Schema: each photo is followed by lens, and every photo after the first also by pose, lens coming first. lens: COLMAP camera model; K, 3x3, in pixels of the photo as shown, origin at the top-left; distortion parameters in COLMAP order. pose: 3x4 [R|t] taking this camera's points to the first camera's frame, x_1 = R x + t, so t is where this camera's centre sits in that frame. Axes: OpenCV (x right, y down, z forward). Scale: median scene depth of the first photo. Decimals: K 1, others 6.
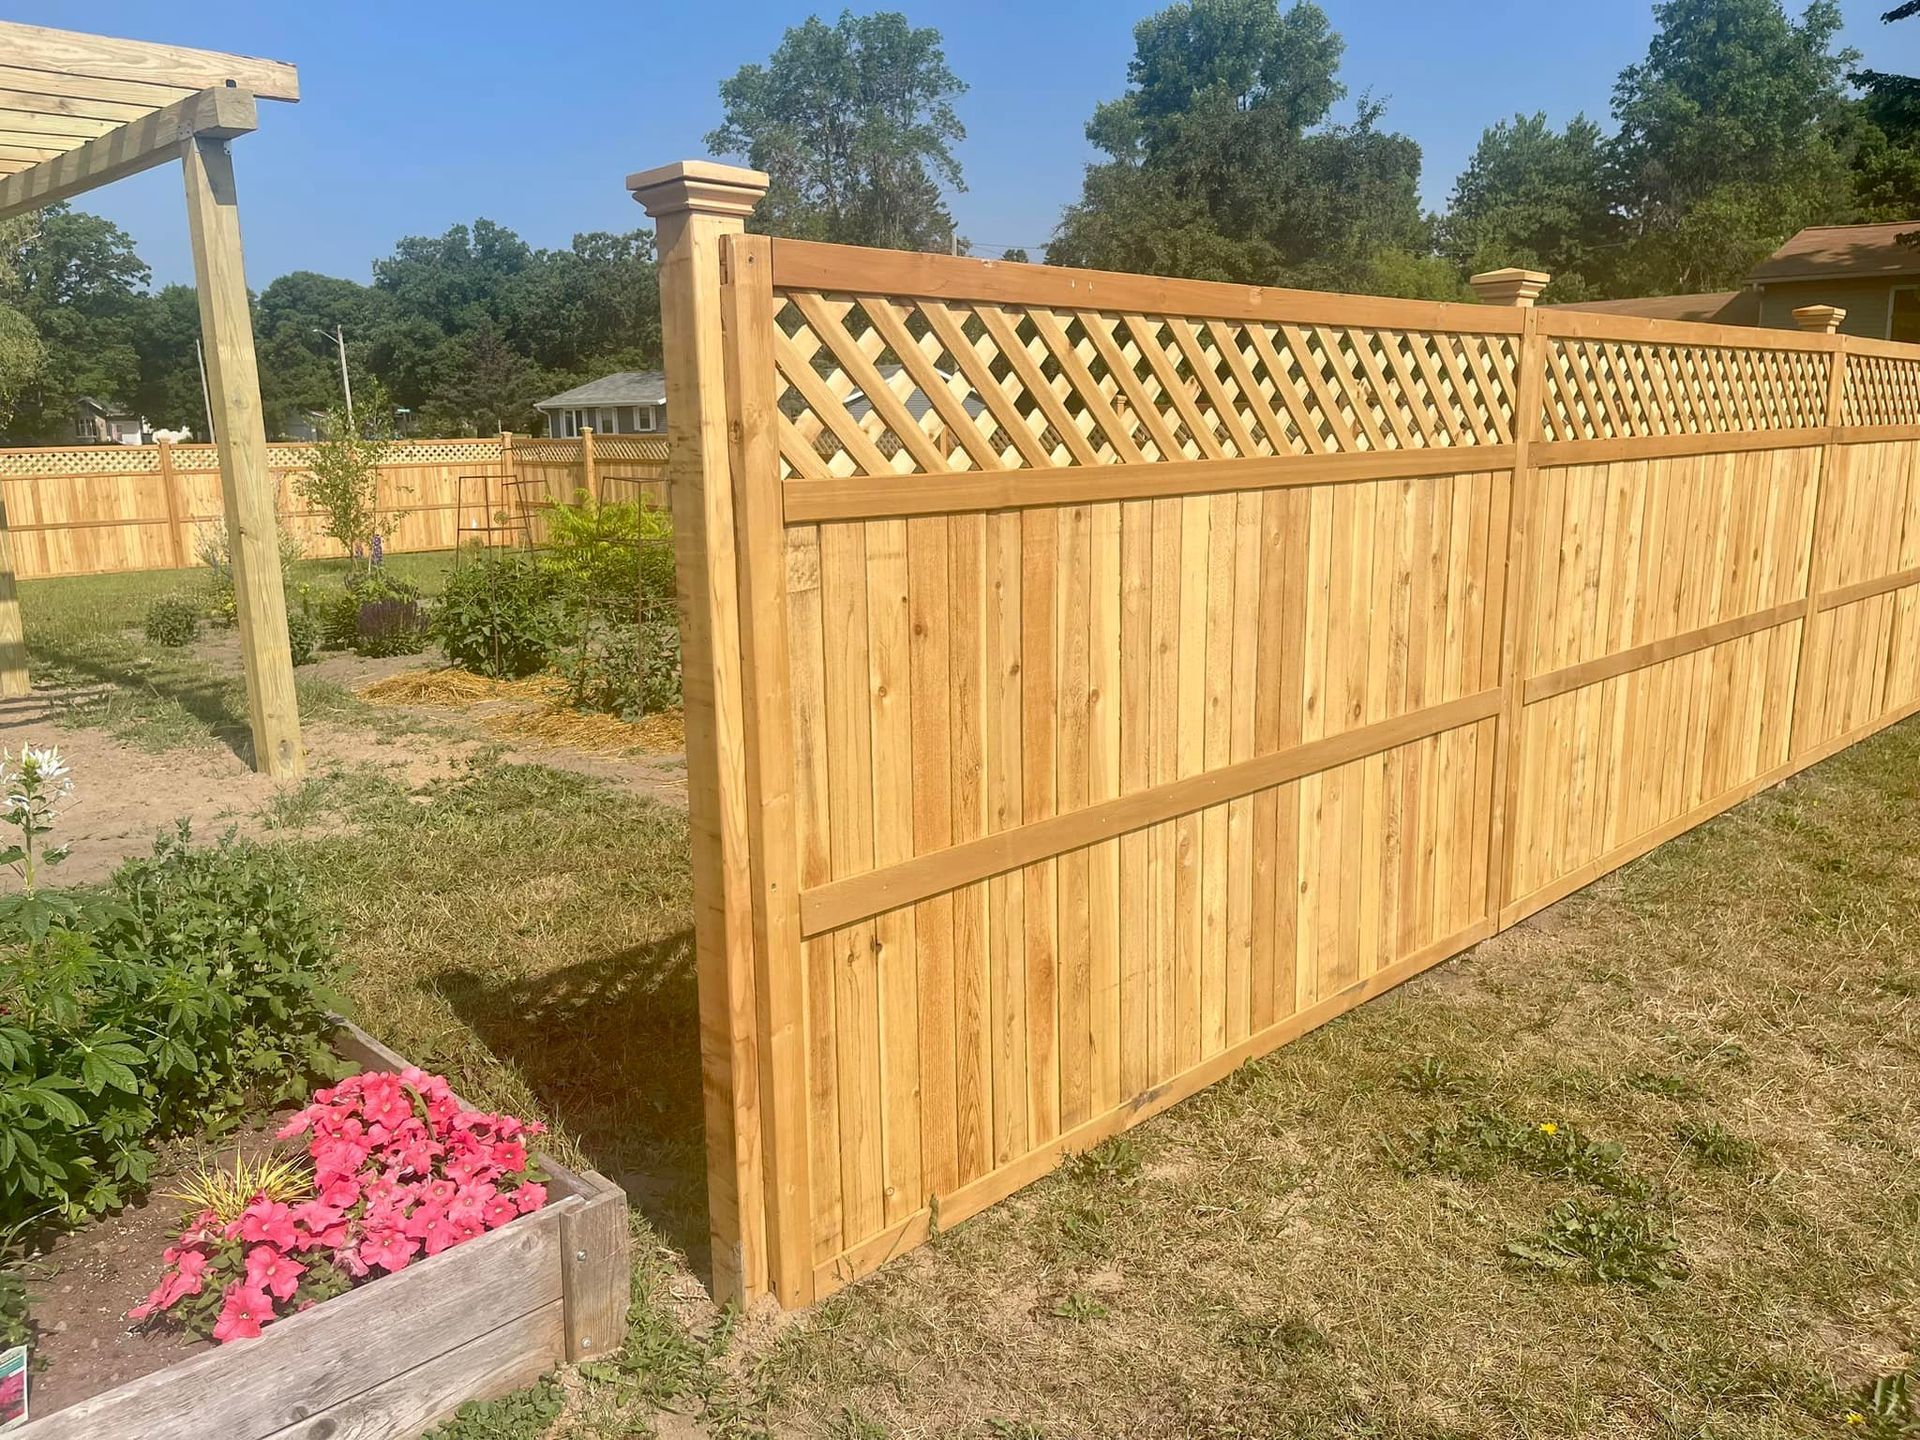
lens RADIAL K [[1441.5, 0, 977.0], [0, 1441.5, 718.4], [0, 0, 1]] dist [0.066552, -0.089840]
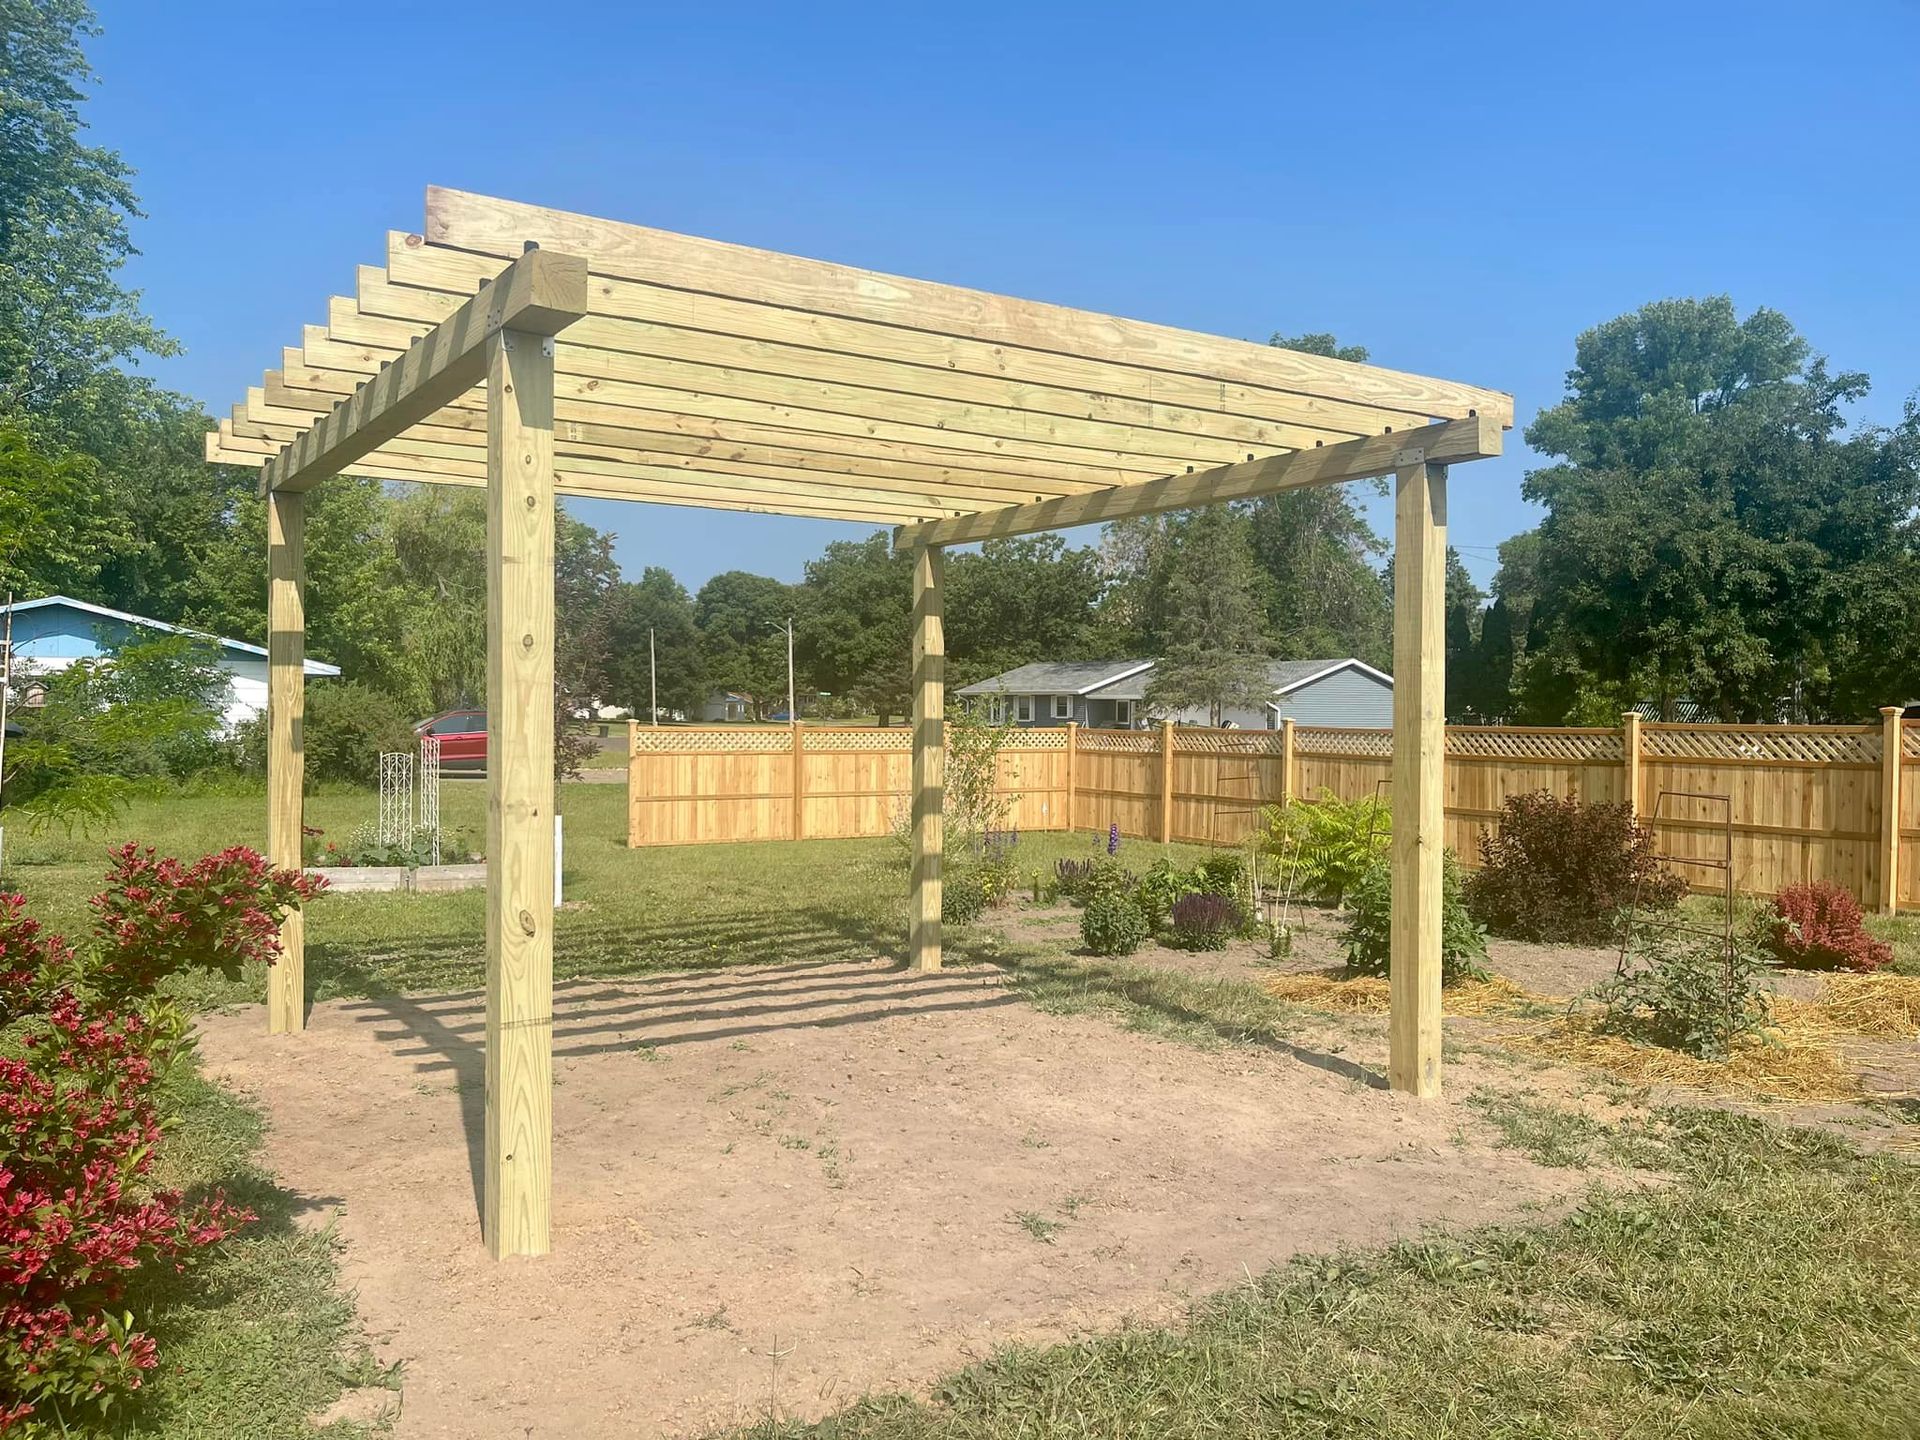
lens RADIAL K [[1434.9, 0, 936.9], [0, 1434.9, 741.4], [0, 0, 1]] dist [0.069956, -0.085735]
pose [[0.972807, 0.031332, -0.229487, -0.079831], [-0.071768, 0.982820, -0.170044, -0.000527], [0.220216, 0.181890, 0.958343, -0.003394]]
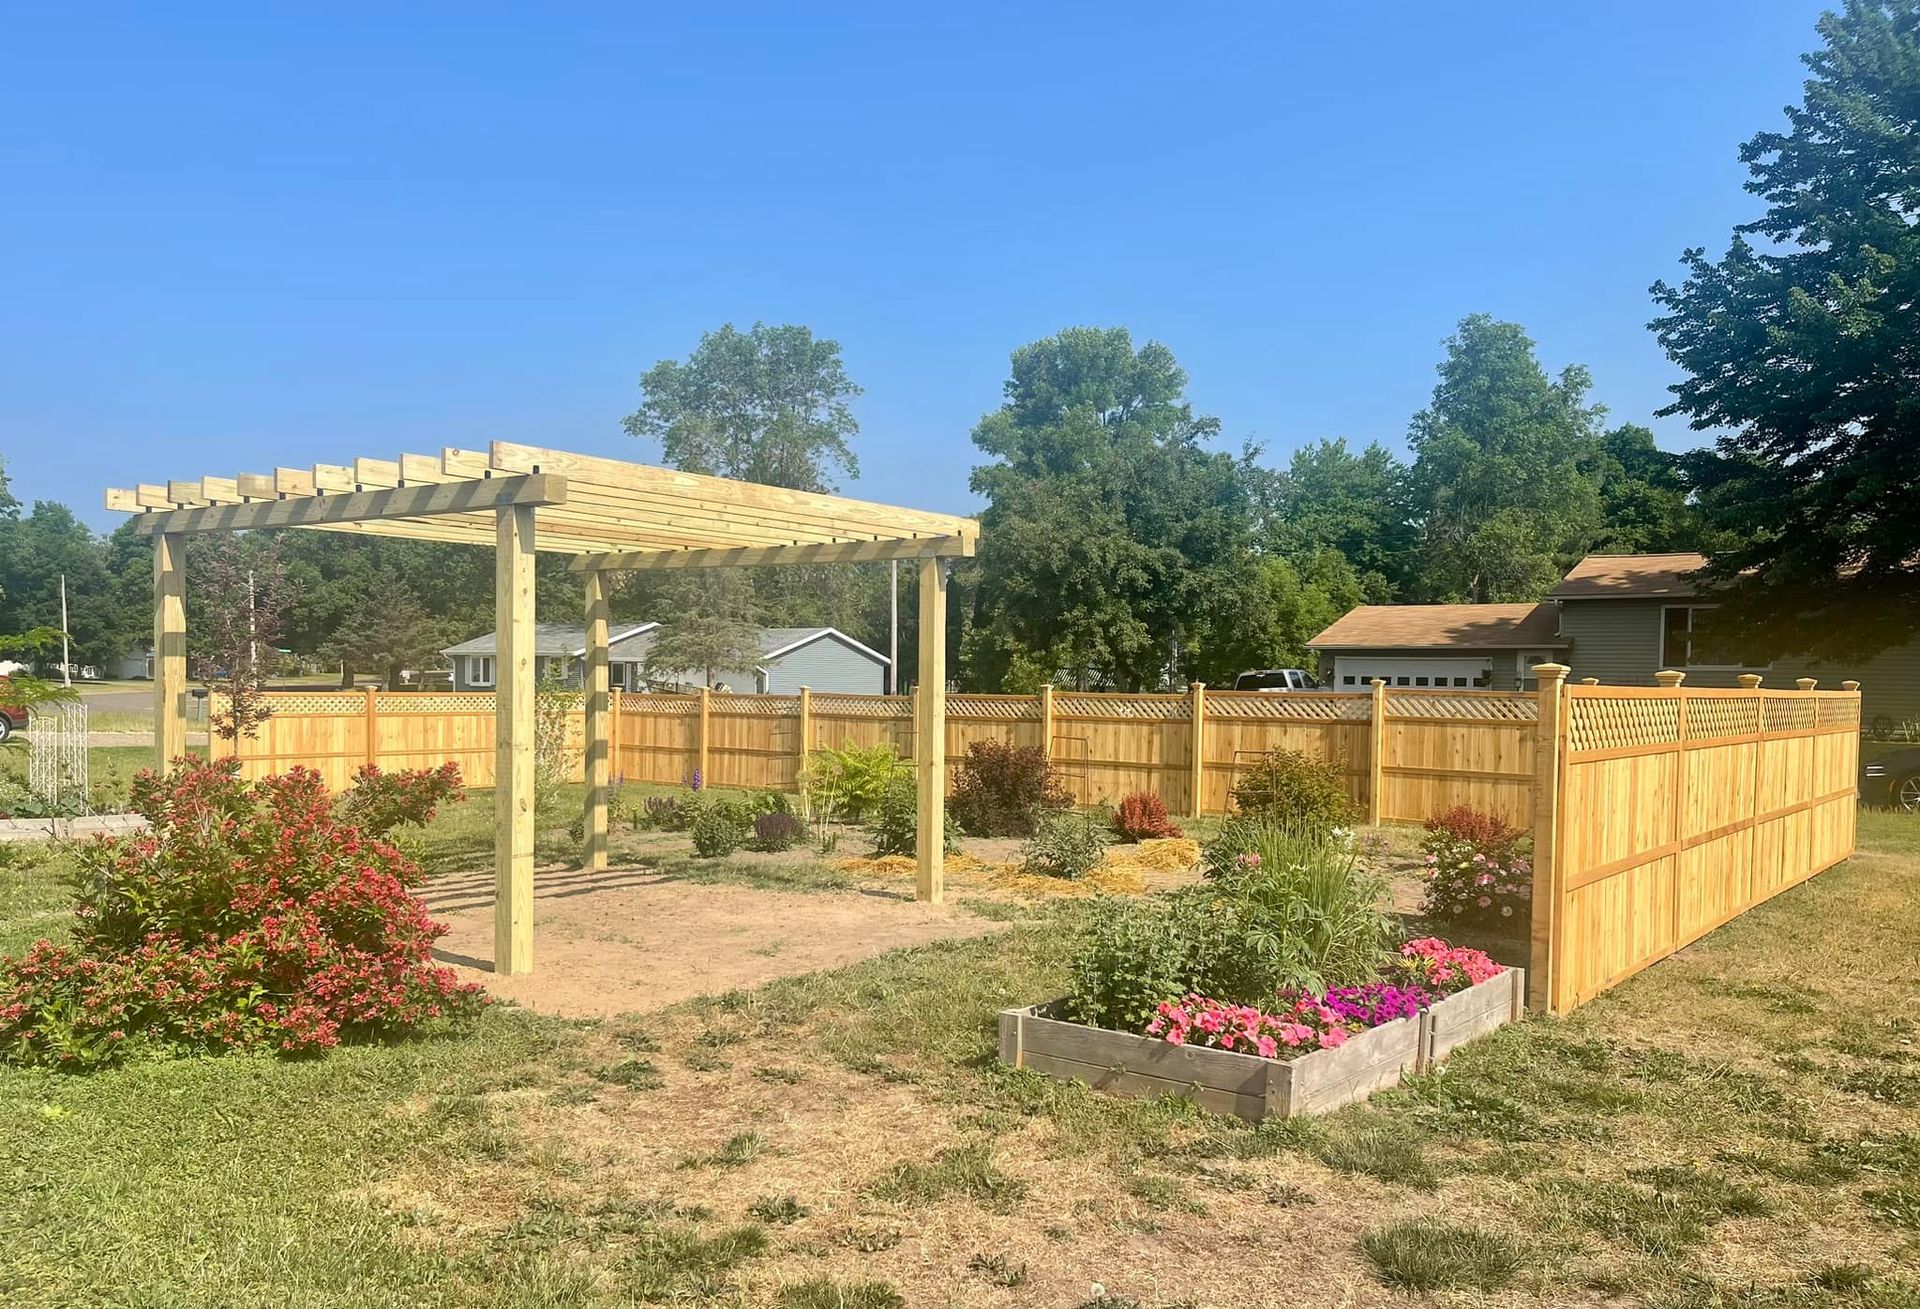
lens RADIAL K [[1498.4, 0, 943.7], [0, 1498.4, 726.4], [0, 0, 1]] dist [0.061154, -0.000066]
pose [[0.990160, 0.028132, 0.137080, -0.099254], [-0.004889, 0.985941, -0.167024, 0.018151], [-0.139852, 0.164711, 0.976377, -0.109383]]
